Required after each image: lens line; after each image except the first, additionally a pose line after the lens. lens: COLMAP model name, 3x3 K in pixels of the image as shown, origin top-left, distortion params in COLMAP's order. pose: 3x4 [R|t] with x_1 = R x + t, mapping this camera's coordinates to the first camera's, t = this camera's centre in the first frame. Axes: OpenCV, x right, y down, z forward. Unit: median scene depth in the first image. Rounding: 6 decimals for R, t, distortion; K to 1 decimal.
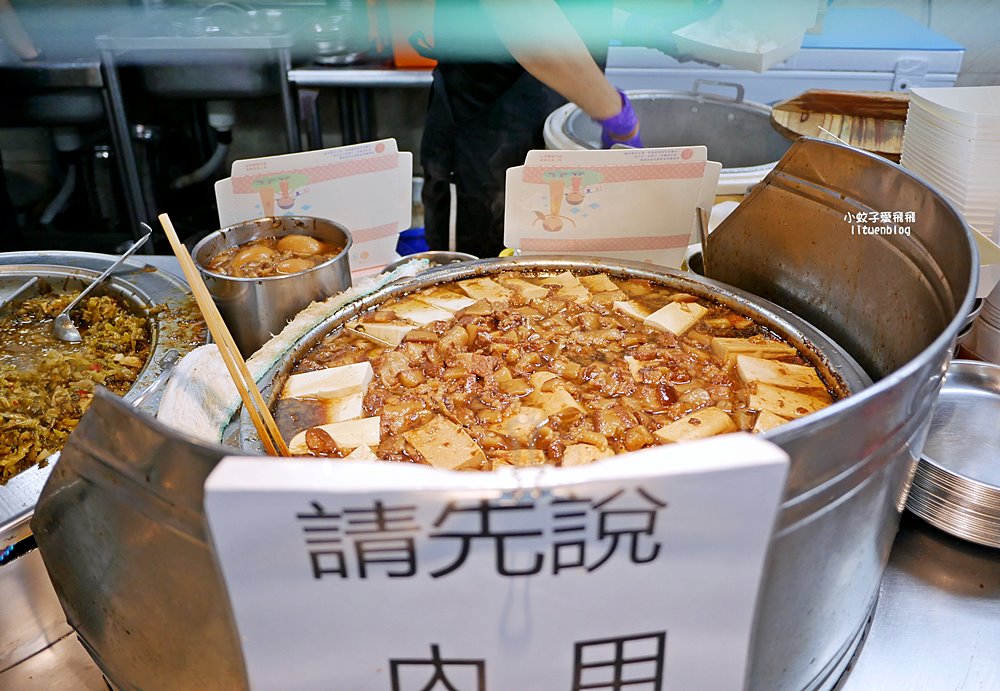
lens RADIAL K [[830.7, 0, 509.6], [0, 830.7, 322.1], [0, 0, 1]] dist [-0.002068, -0.075073]
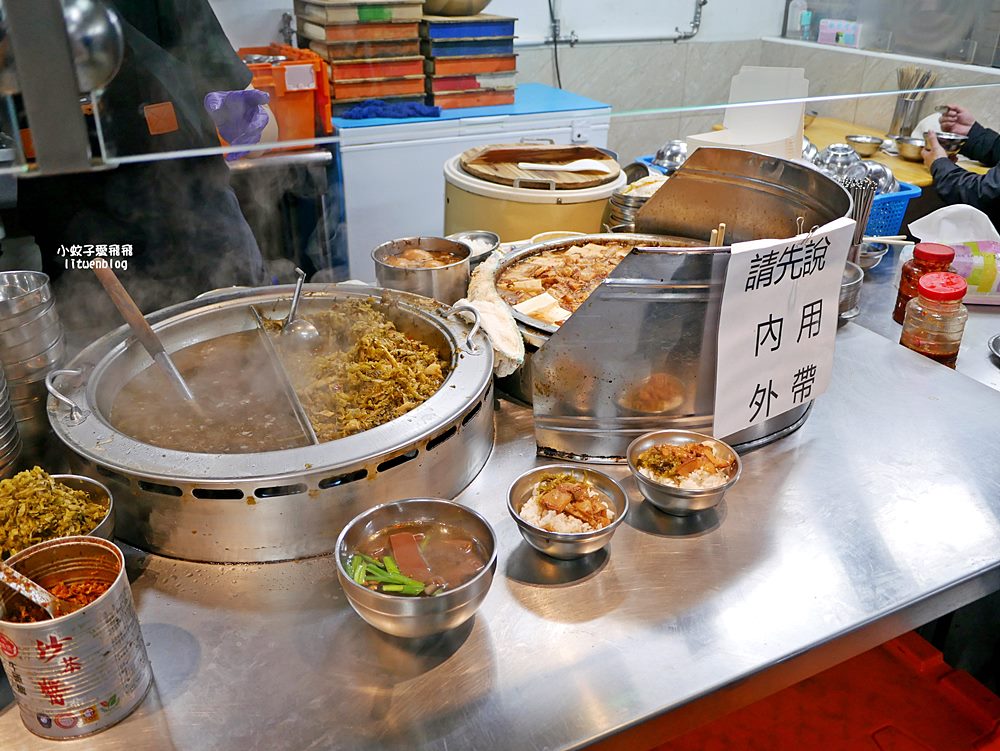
lens RADIAL K [[866.7, 0, 498.0], [0, 866.7, 369.8], [0, 0, 1]] dist [-0.067707, 0.028720]
pose [[0.860863, -0.210147, 0.463415, -2.221232], [0.233954, 0.972227, 0.006276, 0.333445], [-0.451864, 0.103015, 0.886119, -1.105460]]
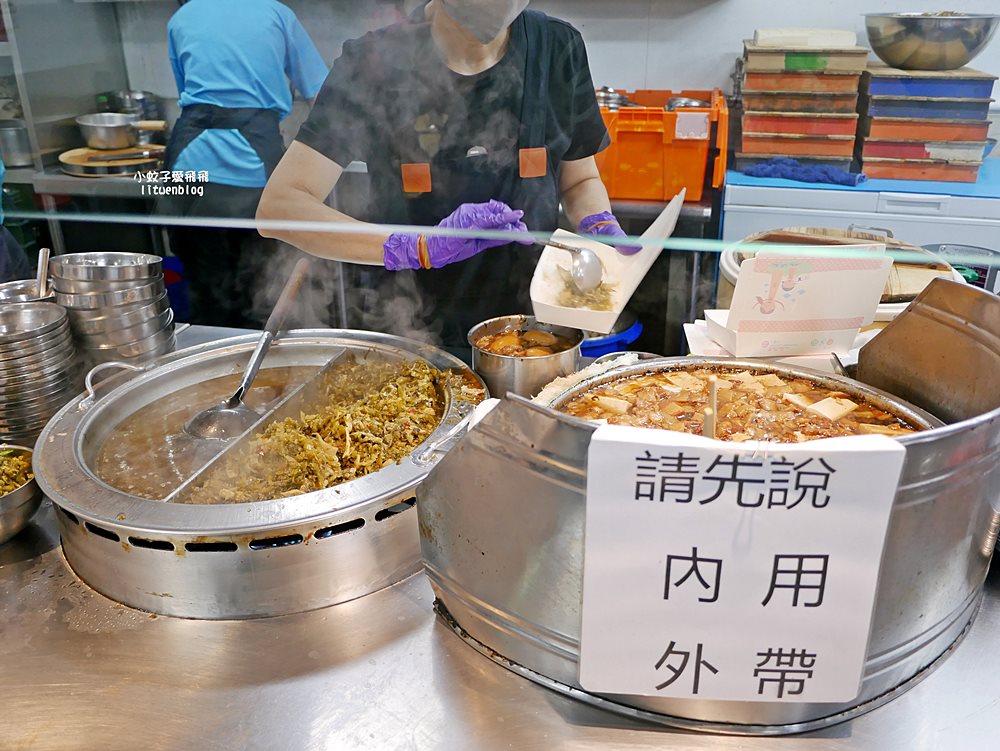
lens RADIAL K [[866.7, 0, 498.0], [0, 866.7, 369.8], [0, 0, 1]] dist [-0.067707, 0.028720]
pose [[0.985061, 0.065891, -0.159101, -0.234544], [-0.080027, 0.993235, -0.084139, 0.197668], [0.152480, 0.095614, 0.983670, -0.907397]]
